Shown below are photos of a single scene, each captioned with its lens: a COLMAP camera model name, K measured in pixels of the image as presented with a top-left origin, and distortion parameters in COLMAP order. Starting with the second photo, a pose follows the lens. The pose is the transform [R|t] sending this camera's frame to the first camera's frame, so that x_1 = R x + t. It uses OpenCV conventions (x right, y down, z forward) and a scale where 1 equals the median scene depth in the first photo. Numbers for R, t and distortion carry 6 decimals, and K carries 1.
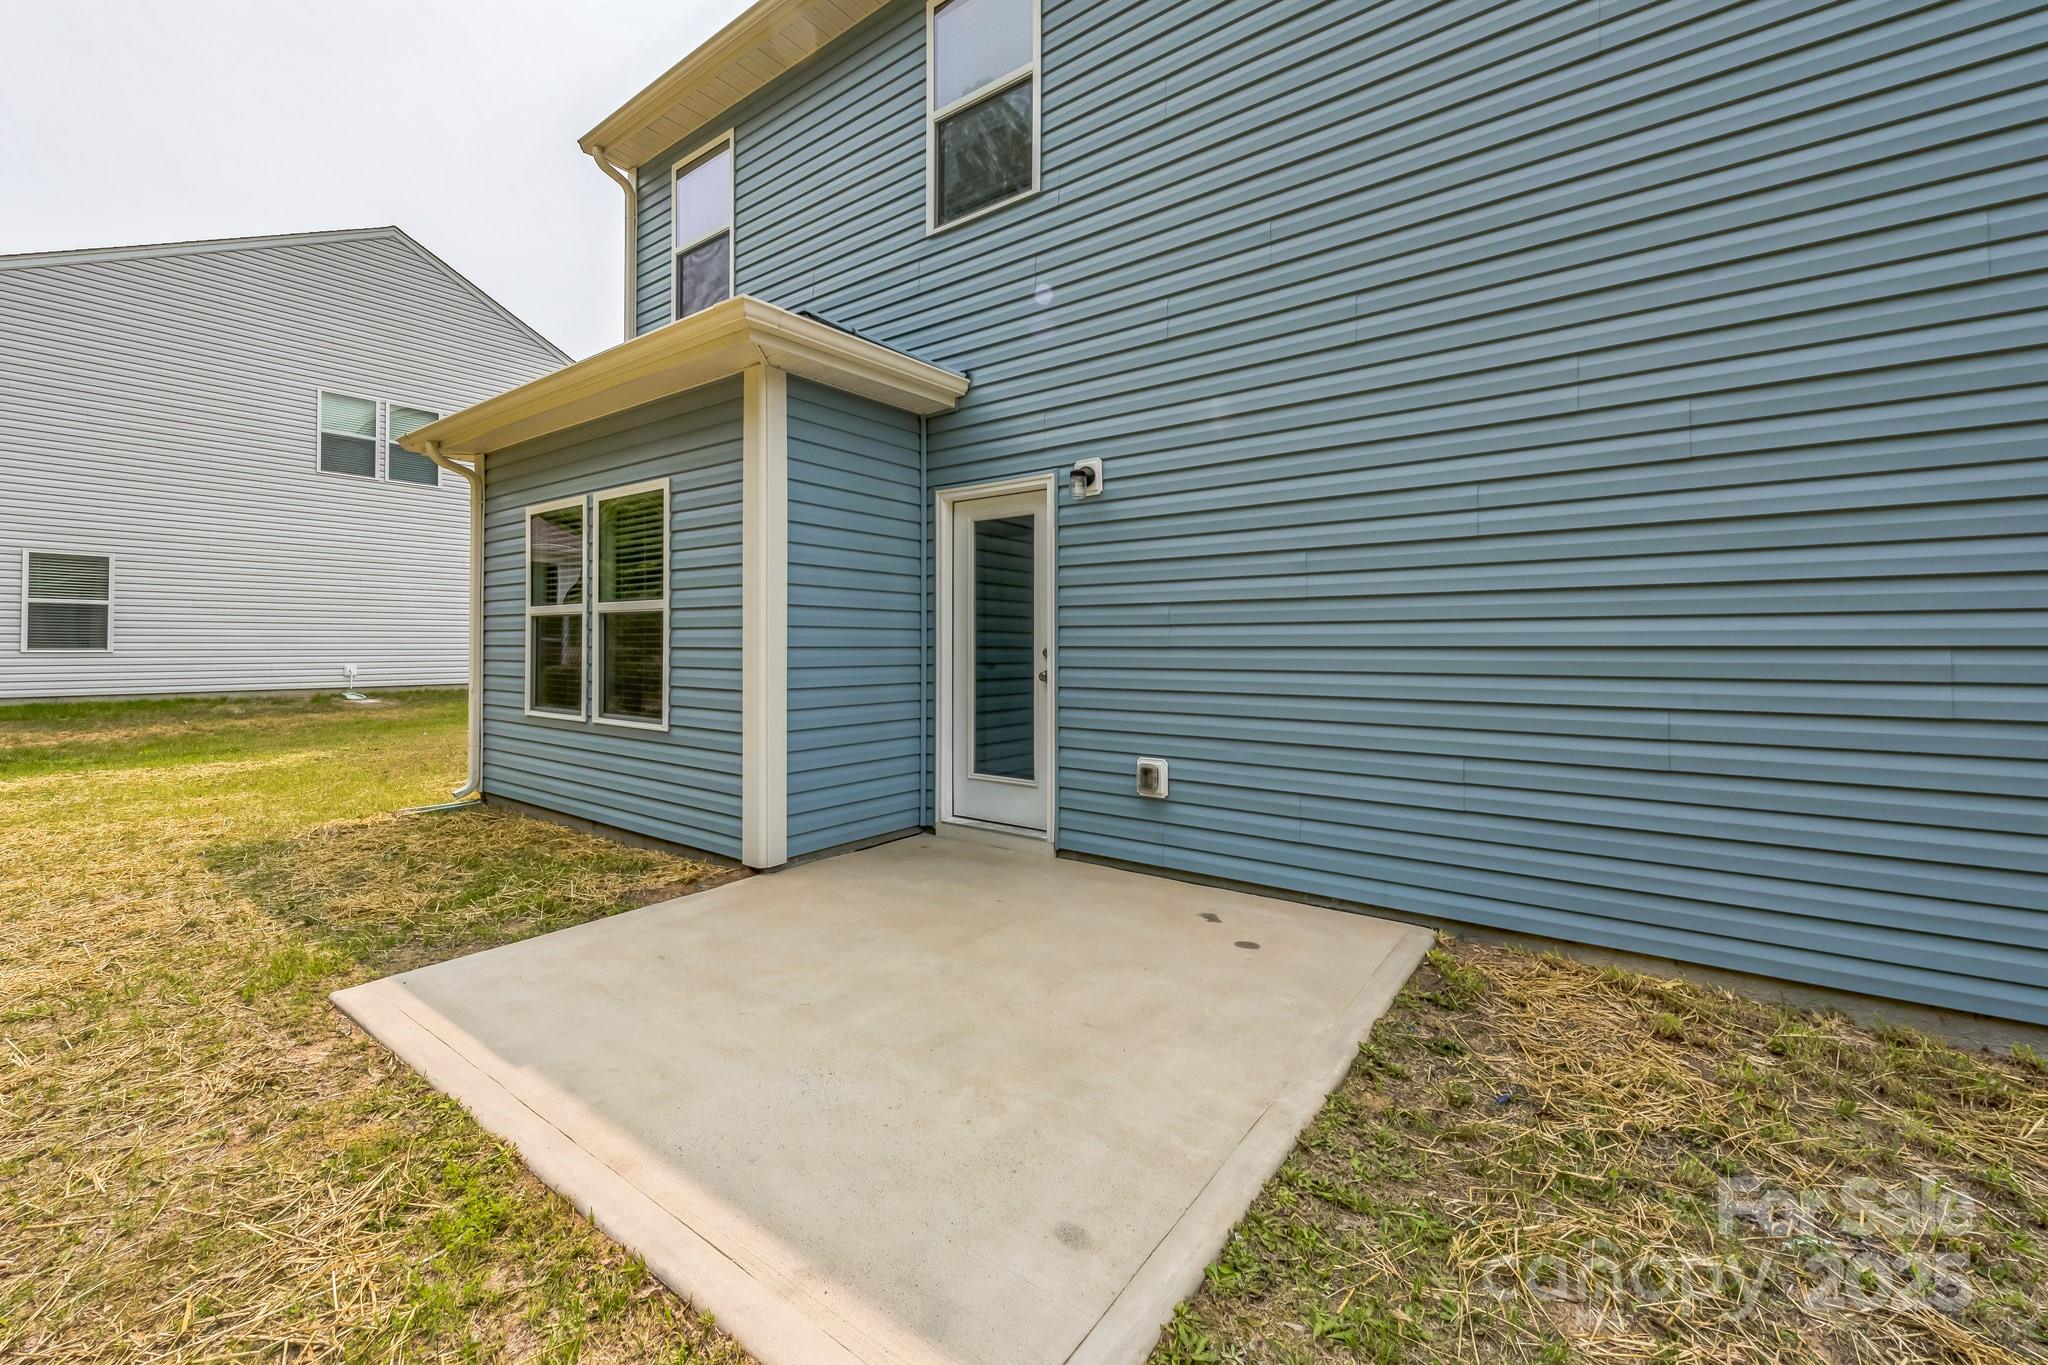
lens RADIAL K [[835.3, 0, 1034.3], [0, 835.3, 645.0], [0, 0, 1]] dist [-0.020220, -0.000079]
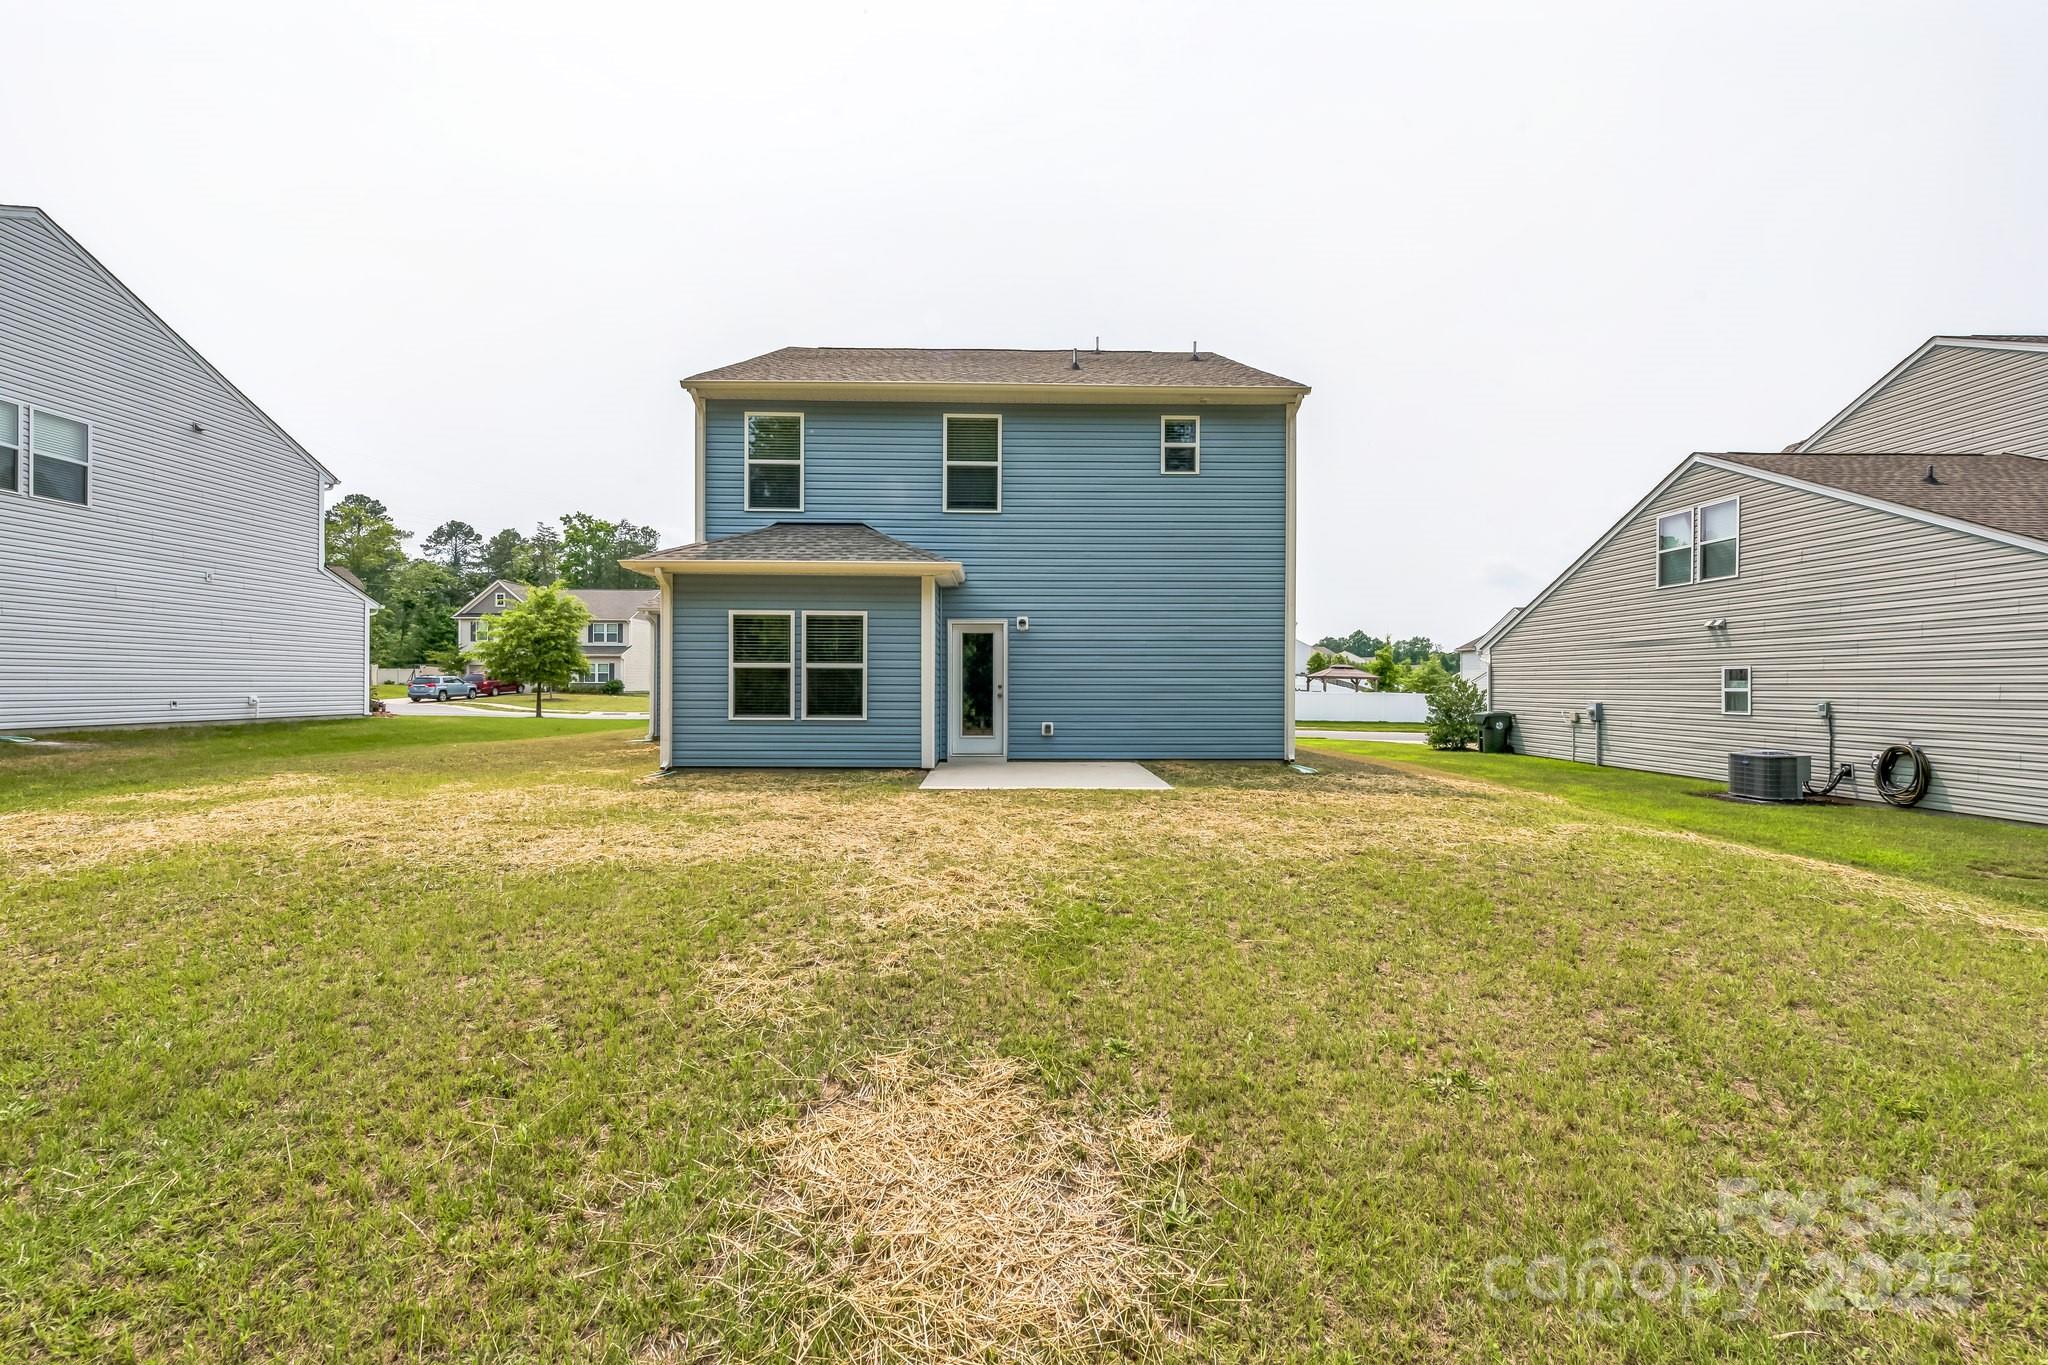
lens RADIAL K [[831.3, 0, 1026.4], [0, 831.3, 694.0], [0, 0, 1]] dist [0.004121, -0.000203]
pose [[0.793124, -0.006406, 0.609027, -1.450678], [-0.001245, 0.999926, 0.012139, 0.001396], [-0.609059, -0.010386, 0.793057, -1.083510]]
